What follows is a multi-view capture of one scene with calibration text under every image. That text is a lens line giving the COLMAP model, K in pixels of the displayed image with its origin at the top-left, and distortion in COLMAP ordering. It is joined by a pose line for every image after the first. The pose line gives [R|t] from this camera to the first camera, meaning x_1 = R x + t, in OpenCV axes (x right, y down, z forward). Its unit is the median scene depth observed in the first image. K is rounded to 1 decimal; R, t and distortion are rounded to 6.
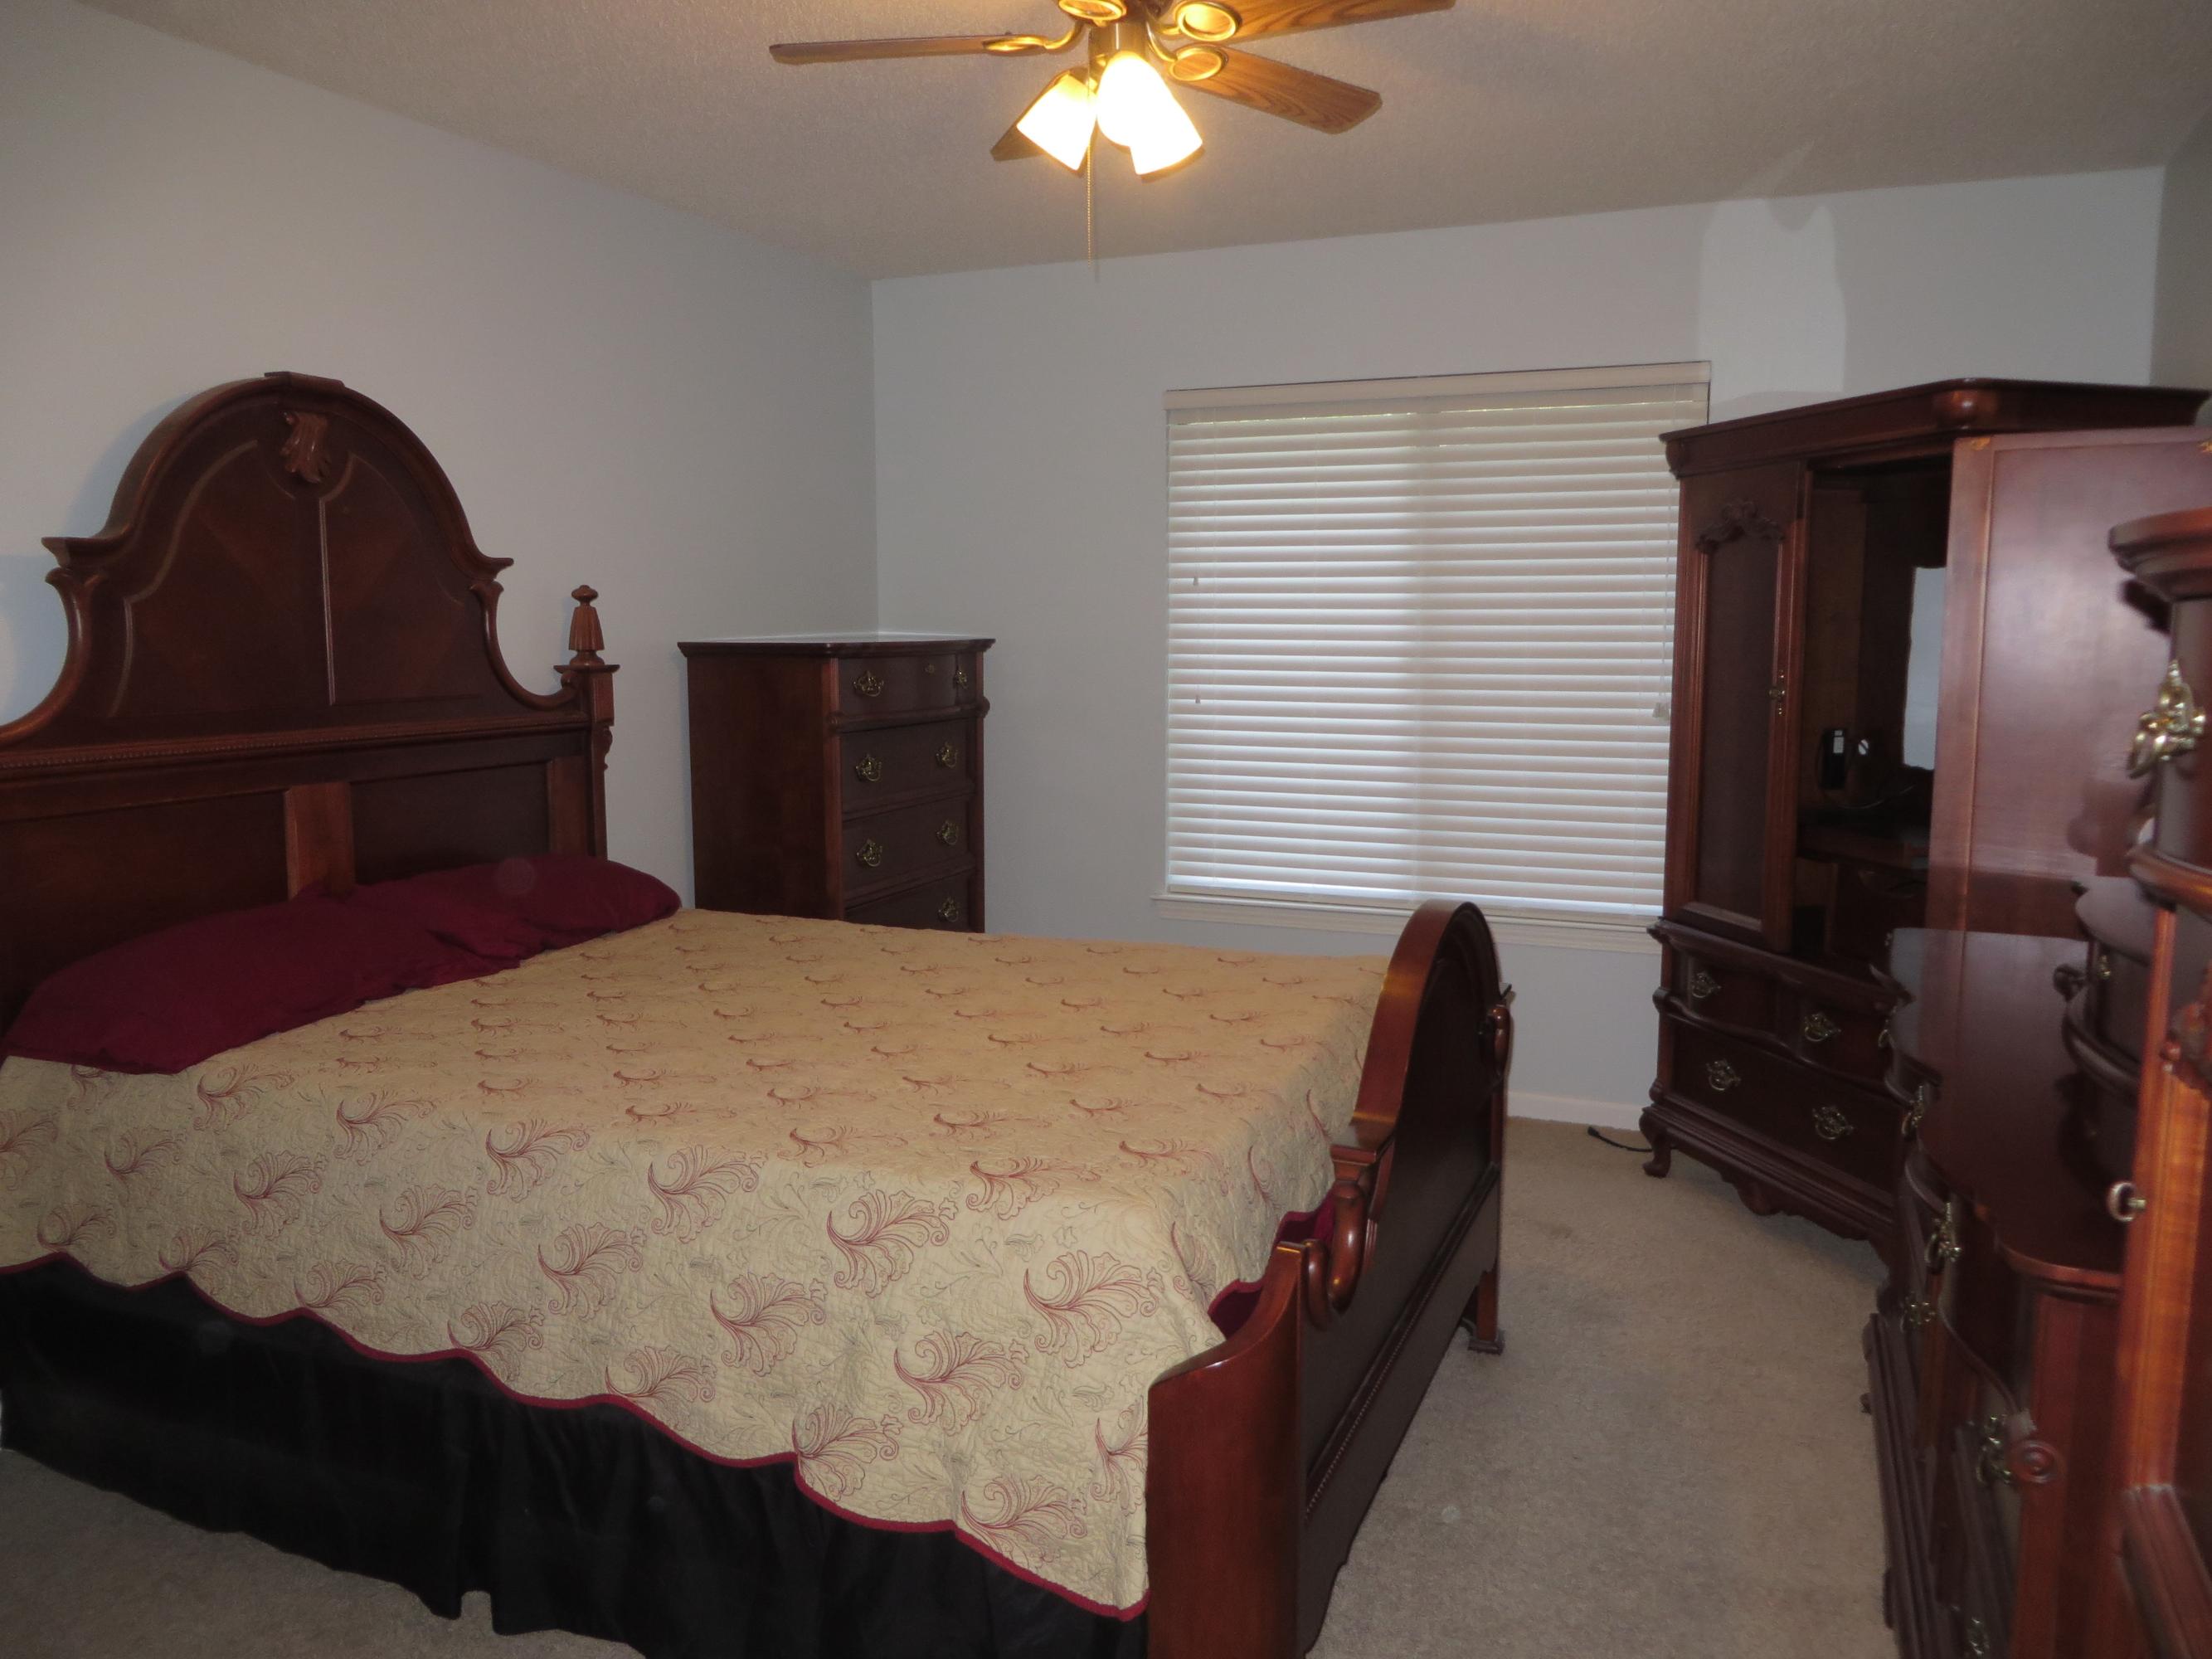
lens RADIAL K [[1661.9, 0, 1120.1], [0, 1661.9, 838.5], [0, 0, 1]] dist [-0.012588, 0.000893]
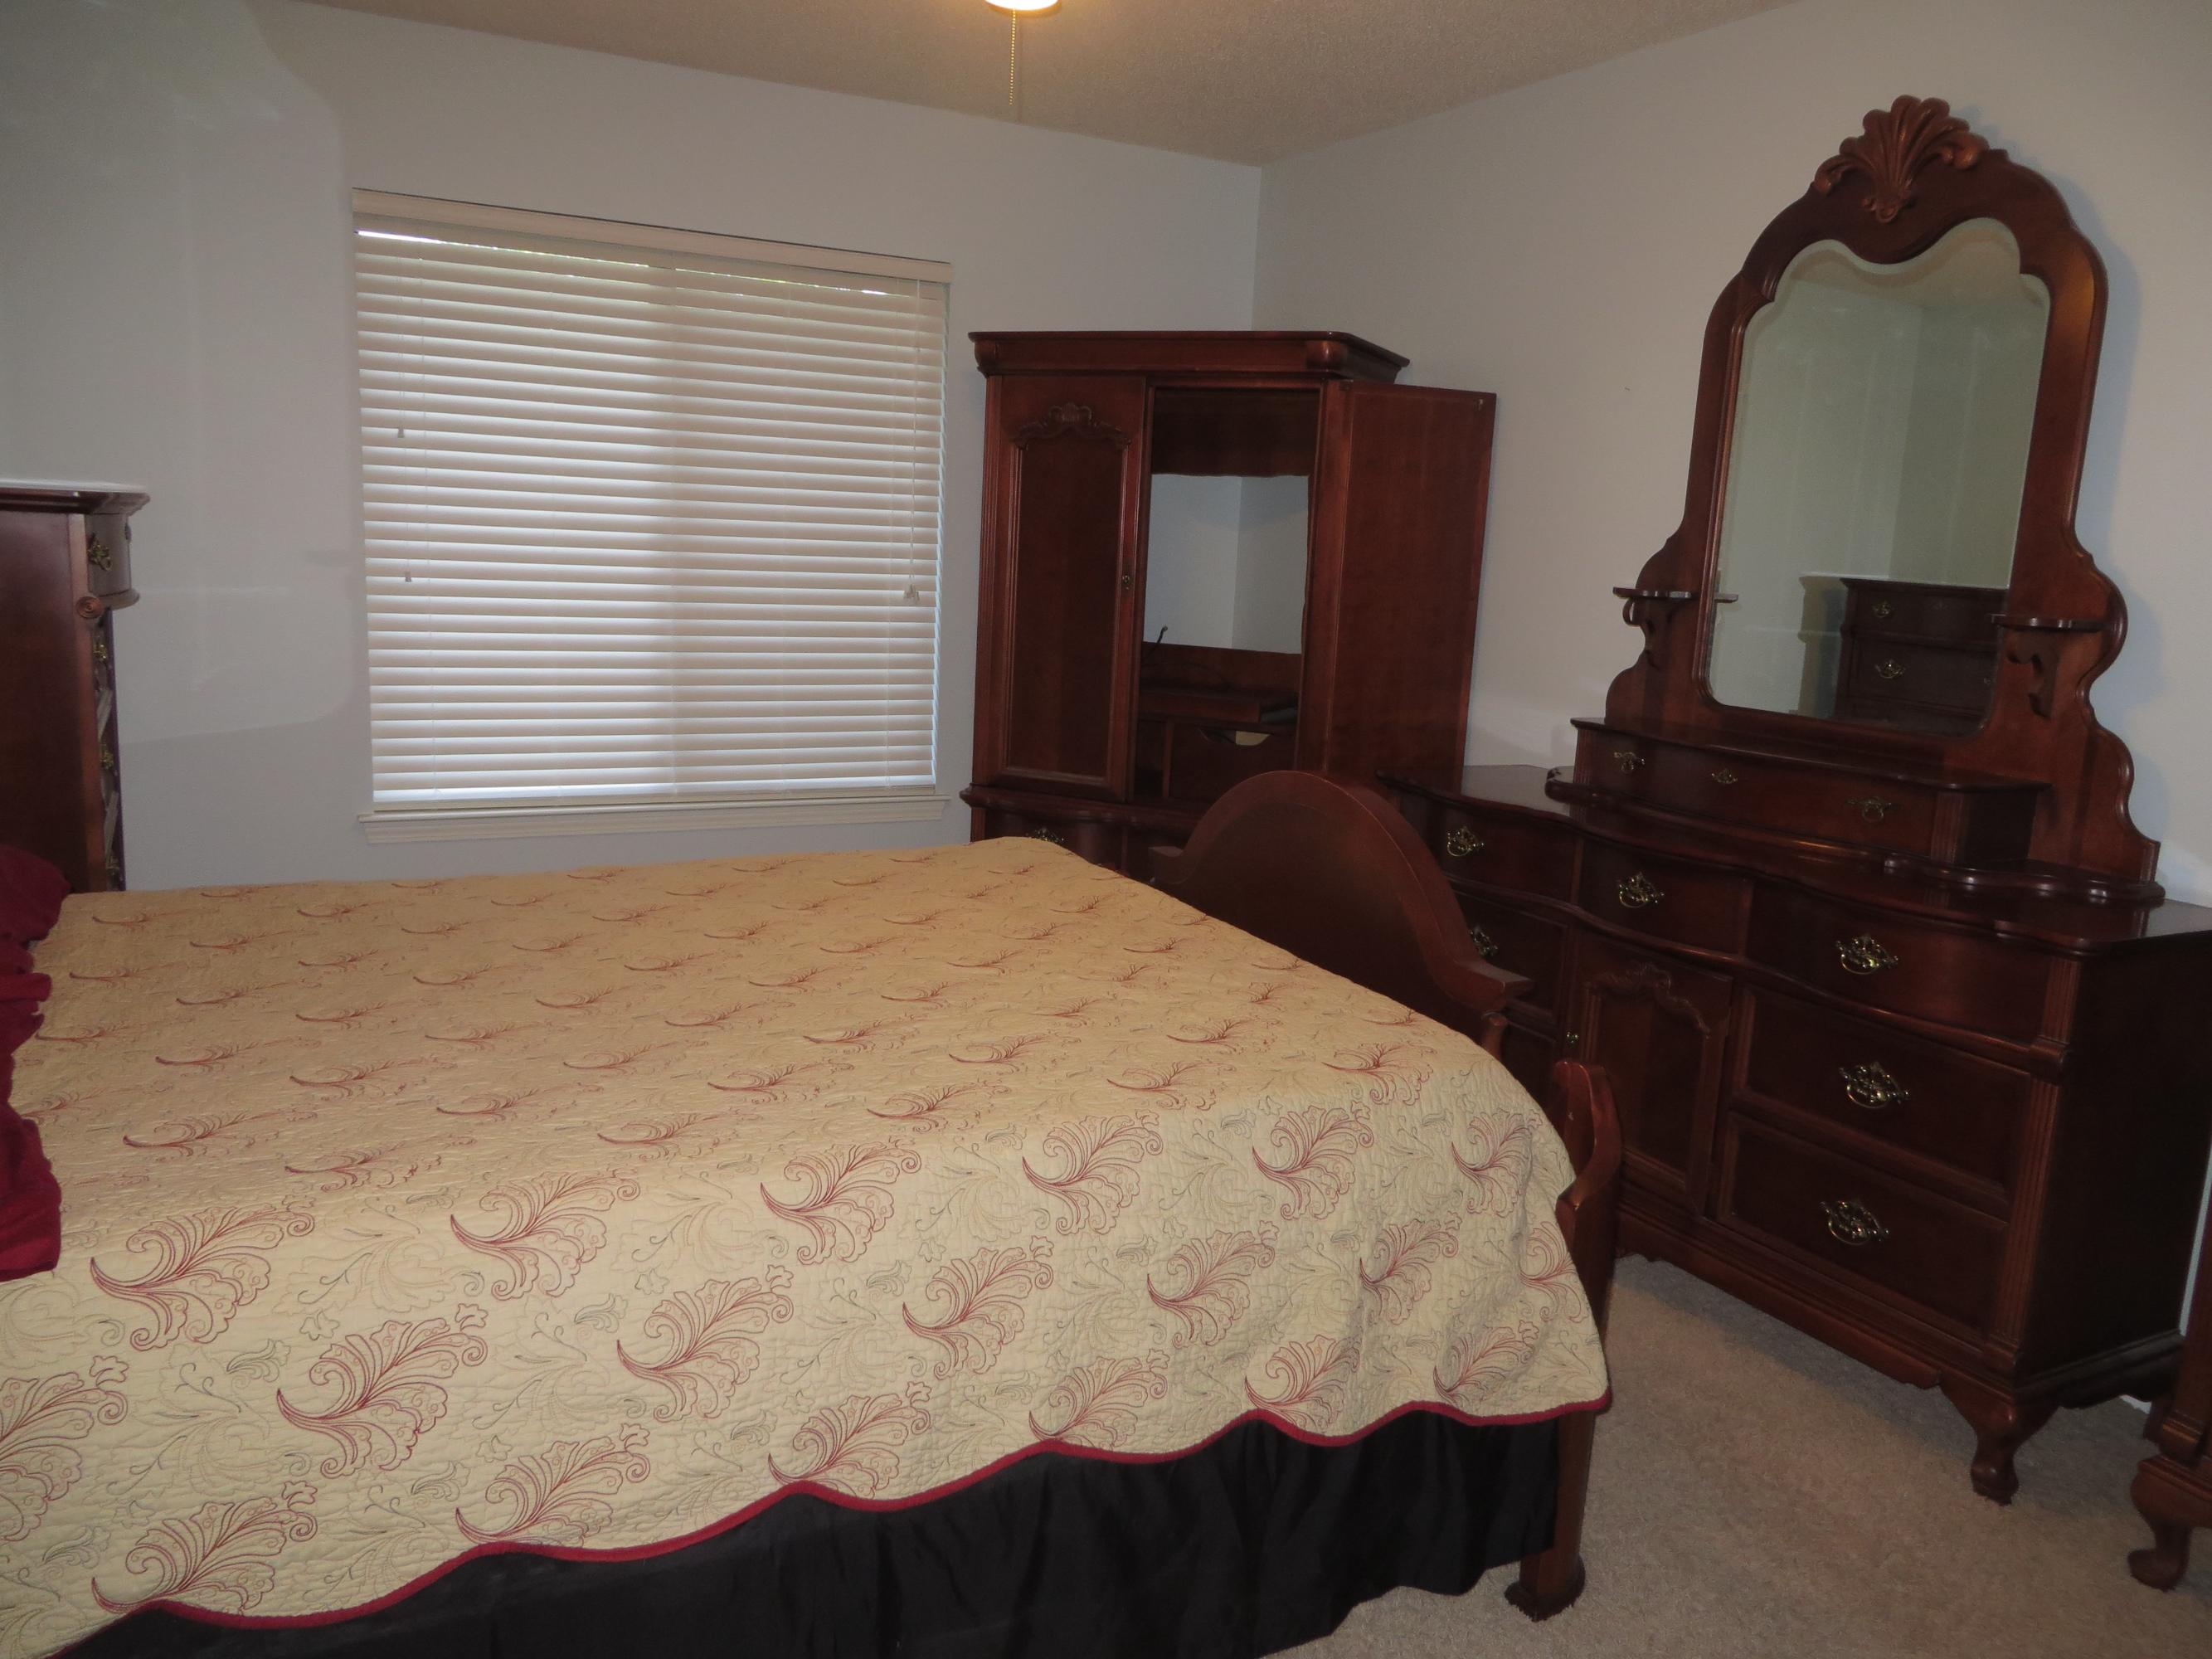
lens RADIAL K [[1661.9, 0, 1120.1], [0, 1661.9, 838.5], [0, 0, 1]] dist [-0.012588, 0.000893]
pose [[0.635870, -0.111763, 0.763661, -0.464362], [0.052979, 0.993446, 0.101279, -0.023294], [-0.769976, -0.023942, 0.637624, 0.237841]]
